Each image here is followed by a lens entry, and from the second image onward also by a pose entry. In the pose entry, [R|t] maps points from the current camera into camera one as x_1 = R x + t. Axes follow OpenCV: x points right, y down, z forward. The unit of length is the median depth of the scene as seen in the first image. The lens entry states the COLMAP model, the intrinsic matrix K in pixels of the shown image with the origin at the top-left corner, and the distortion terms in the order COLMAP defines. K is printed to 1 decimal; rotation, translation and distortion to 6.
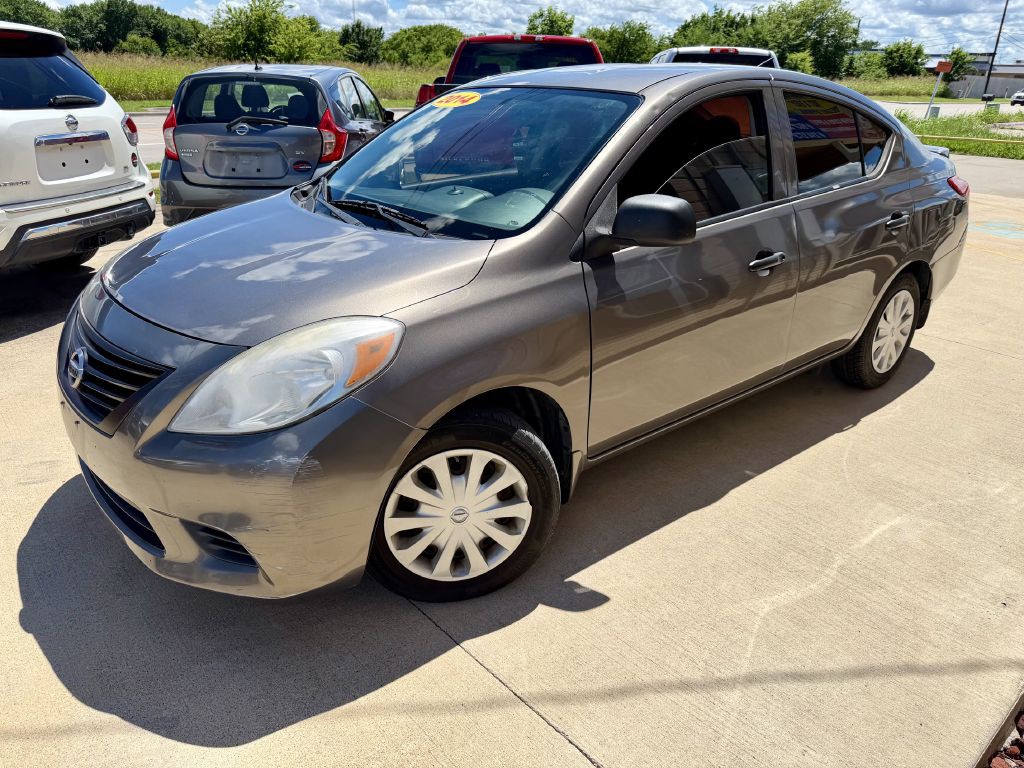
lens RADIAL K [[728.9, 0, 510.8], [0, 728.9, 385.4], [0, 0, 1]] dist [0.023899, -0.025667]
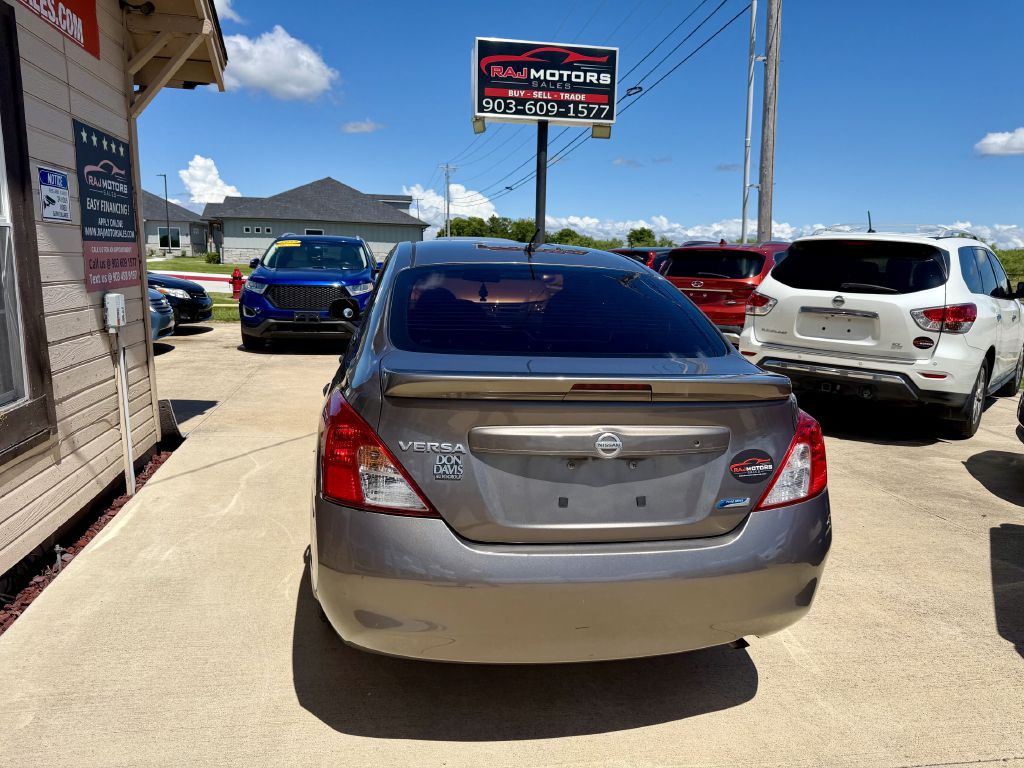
lens RADIAL K [[728.9, 0, 515.7], [0, 728.9, 385.5], [0, 0, 1]] dist [0.023899, -0.025667]
pose [[-0.505043, 0.120052, -0.854704, 1.760946], [-0.374449, 0.861752, 0.342303, -0.930627], [0.777637, 0.492921, -0.390269, 2.278061]]
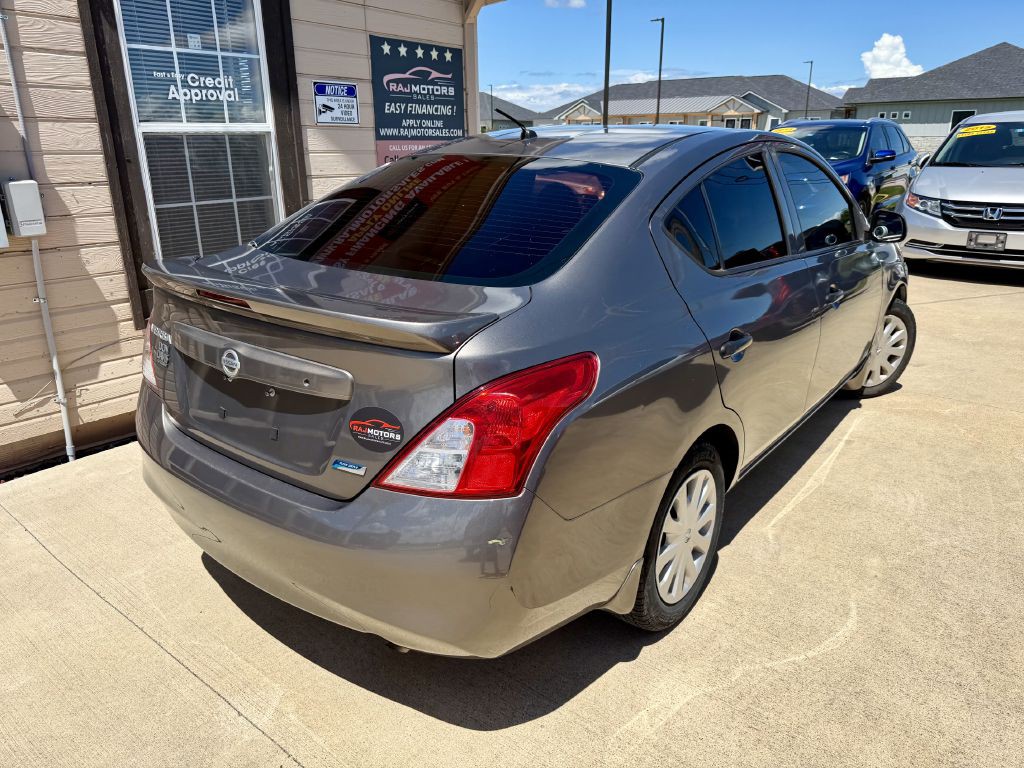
lens RADIAL K [[728.9, 0, 507.8], [0, 728.9, 384.4], [0, 0, 1]] dist [0.023899, -0.025667]
pose [[-0.979515, 0.050996, -0.194809, 0.807048], [-0.091938, 0.747443, 0.657934, -1.152350], [0.179160, 0.662366, -0.727443, 2.720548]]
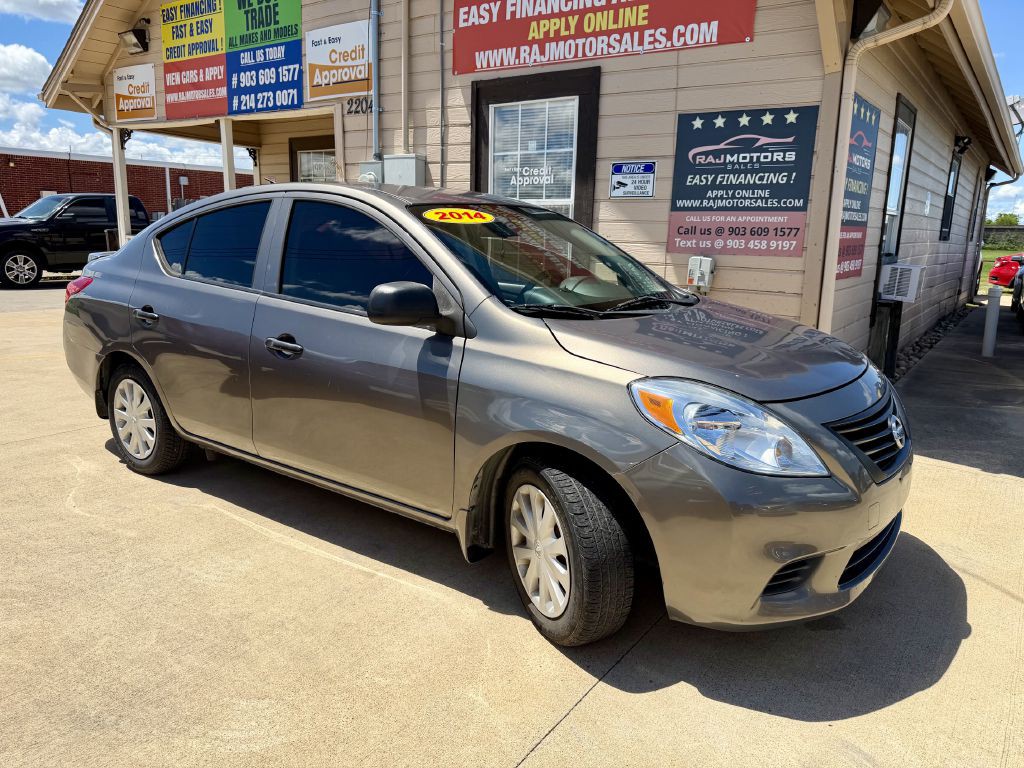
lens RADIAL K [[728.9, 0, 501.2], [0, 728.9, 390.5], [0, 0, 1]] dist [0.023899, -0.025667]
pose [[-0.215149, -0.234623, 0.947978, -1.429292], [0.361616, 0.882570, 0.300505, -0.611883], [-0.907163, 0.407458, -0.105041, 1.535697]]
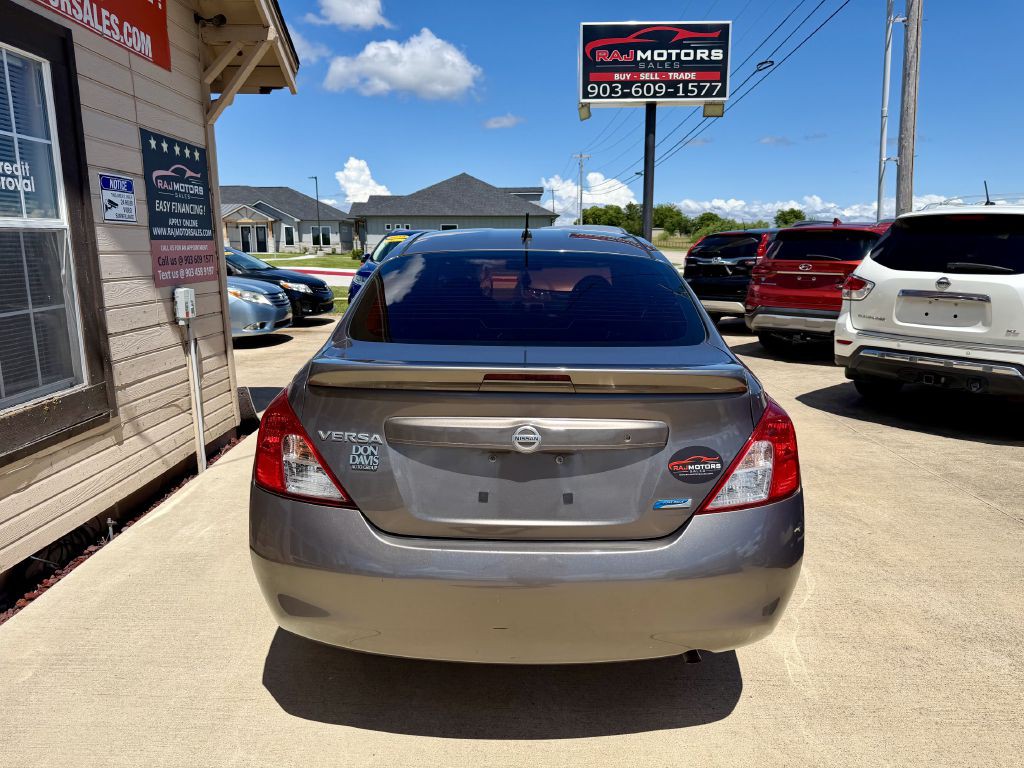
lens RADIAL K [[728.9, 0, 515.6], [0, 728.9, 379.8], [0, 0, 1]] dist [0.023899, -0.025667]
pose [[-0.656941, 0.121427, -0.744100, 1.580271], [-0.308675, 0.857120, 0.412389, -1.009776], [0.687858, 0.500600, -0.525596, 2.457785]]
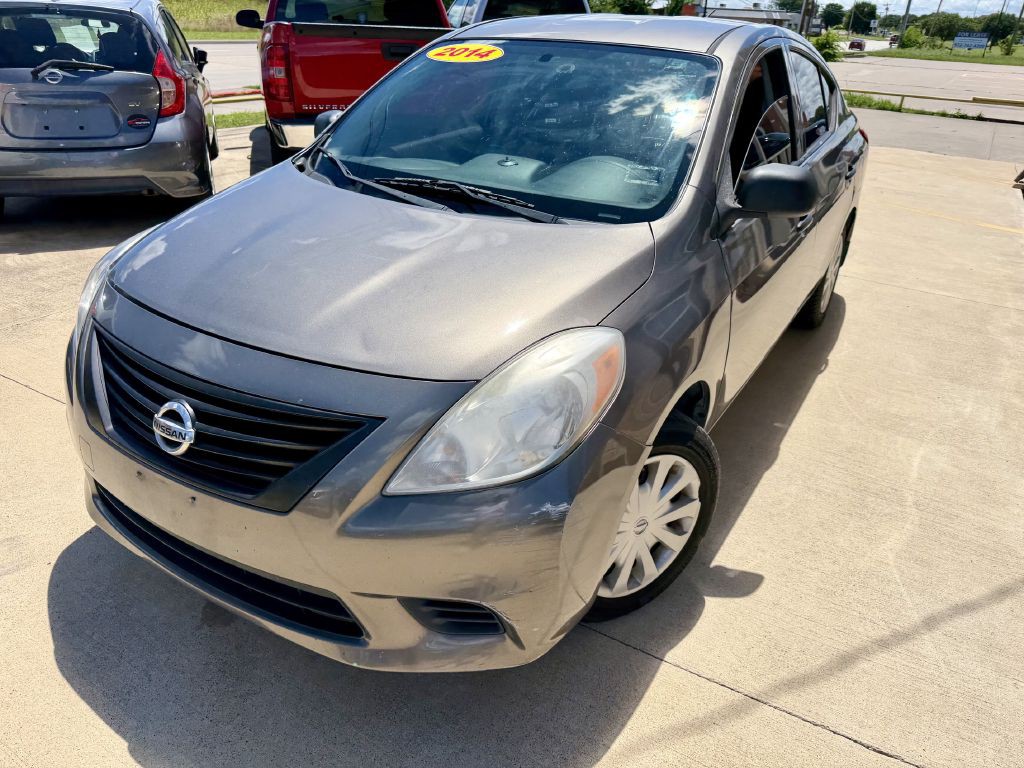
lens RADIAL K [[728.9, 0, 517.2], [0, 728.9, 388.8], [0, 0, 1]] dist [0.023899, -0.025667]
pose [[0.946310, -0.126427, 0.297514, -0.437681], [0.102409, 0.990191, 0.095043, -0.091261], [-0.306611, -0.059473, 0.949975, 0.161714]]
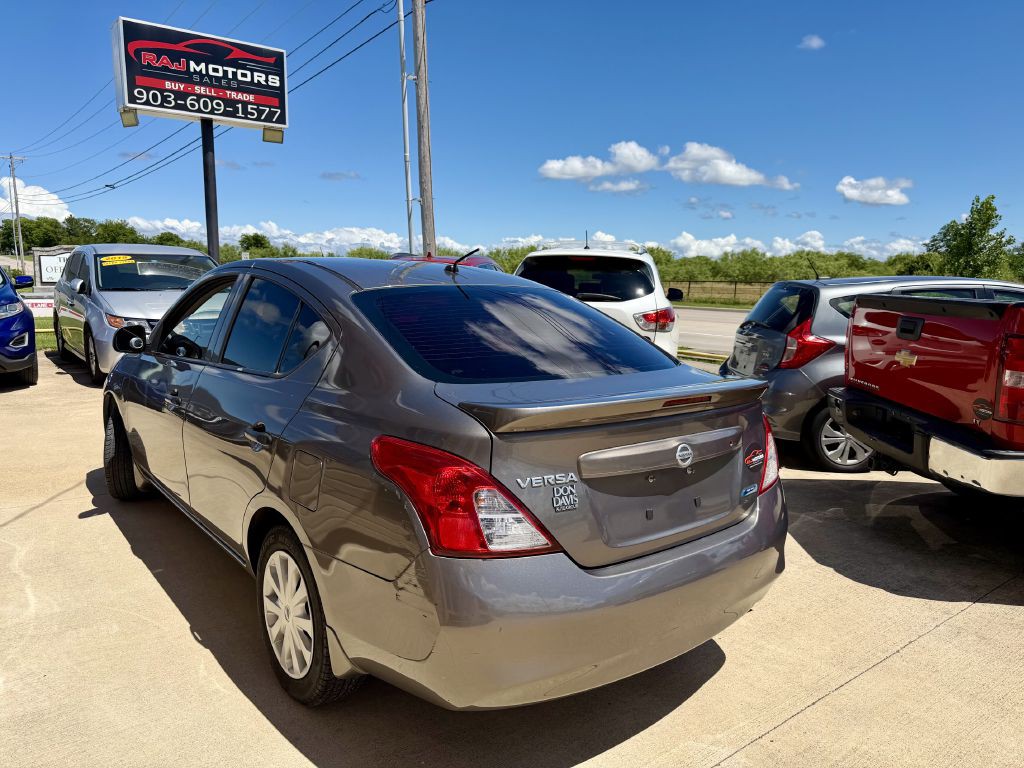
lens RADIAL K [[728.9, 0, 509.8], [0, 728.9, 390.7], [0, 0, 1]] dist [0.023899, -0.025667]
pose [[-0.027671, 0.142409, -0.989421, 1.901084], [-0.413063, 0.899713, 0.141049, -0.721993], [0.910282, 0.412596, 0.033928, 1.775709]]
